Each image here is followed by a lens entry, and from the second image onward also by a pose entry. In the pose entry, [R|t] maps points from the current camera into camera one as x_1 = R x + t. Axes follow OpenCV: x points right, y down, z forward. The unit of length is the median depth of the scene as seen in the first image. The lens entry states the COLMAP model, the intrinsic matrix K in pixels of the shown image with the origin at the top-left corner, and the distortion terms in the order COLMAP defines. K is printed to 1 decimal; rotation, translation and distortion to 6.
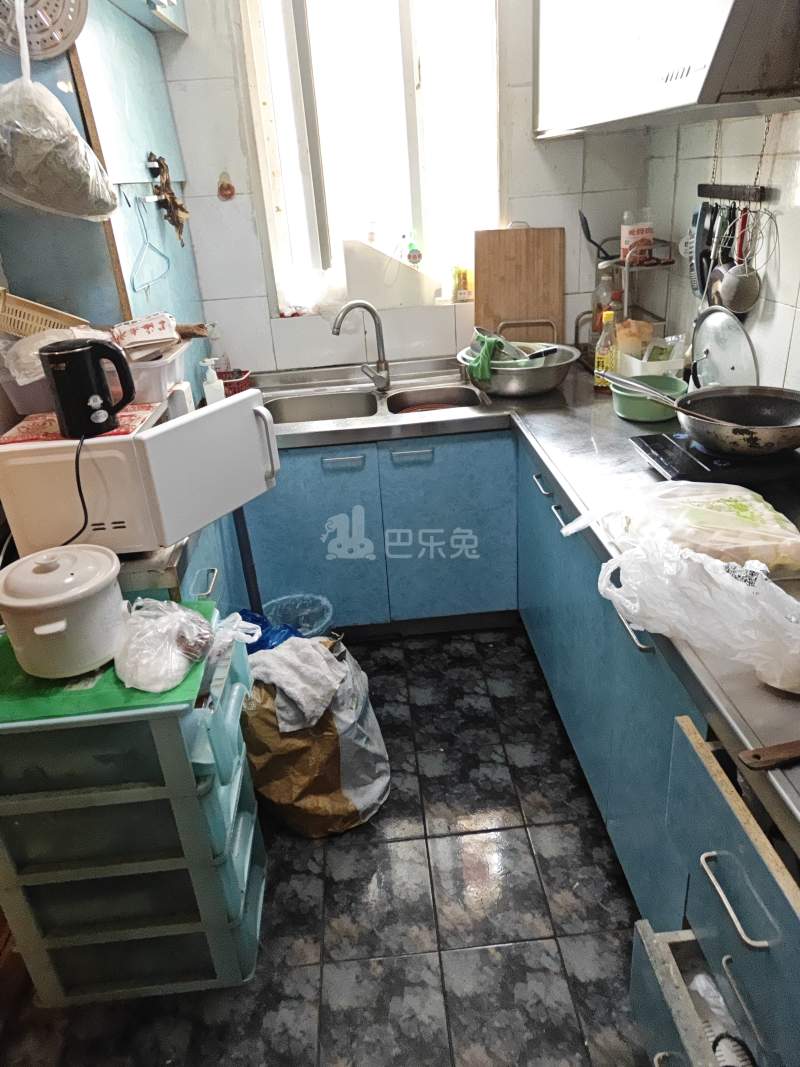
lens RADIAL K [[754.2, 0, 397.0], [0, 754.2, 540.1], [0, 0, 1]] dist [-0.002288, 0.001319]
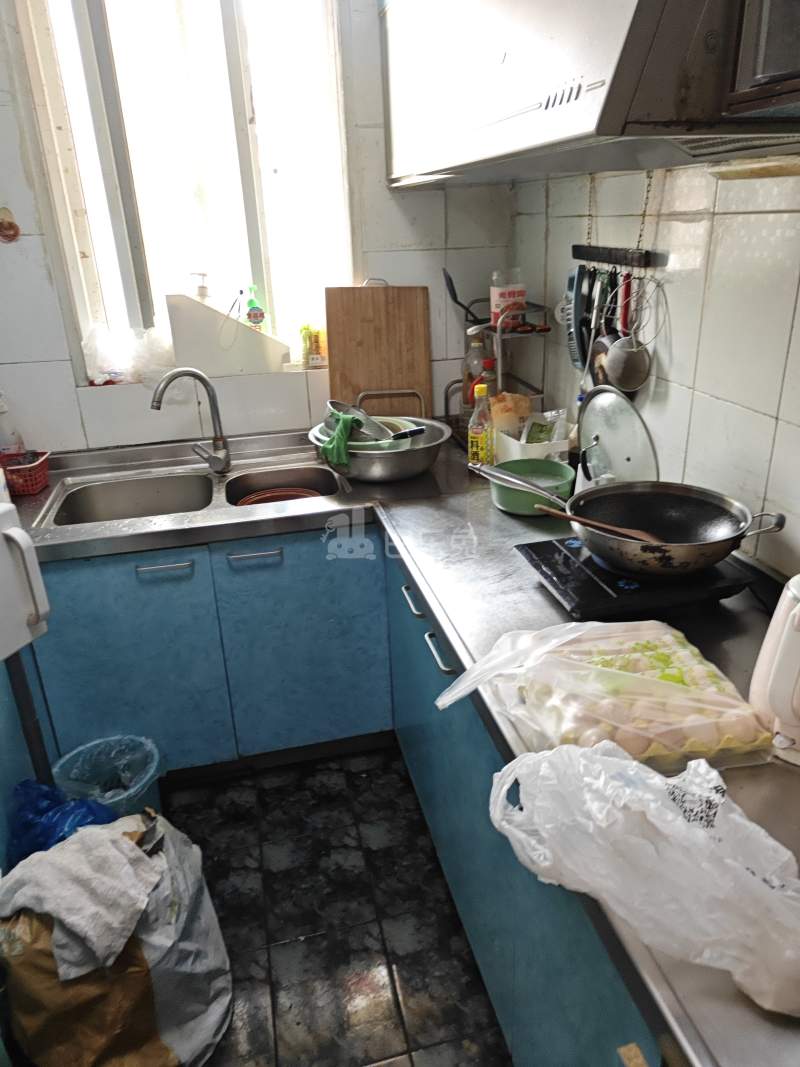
lens RADIAL K [[749.7, 0, 417.2], [0, 749.7, 533.8], [0, 0, 1]] dist [-0.000239, -0.000443]
pose [[0.983098, -0.032016, 0.180261, 0.047130], [0.043157, 0.997370, -0.058223, -0.084257], [-0.177923, 0.065019, 0.981894, 0.177193]]
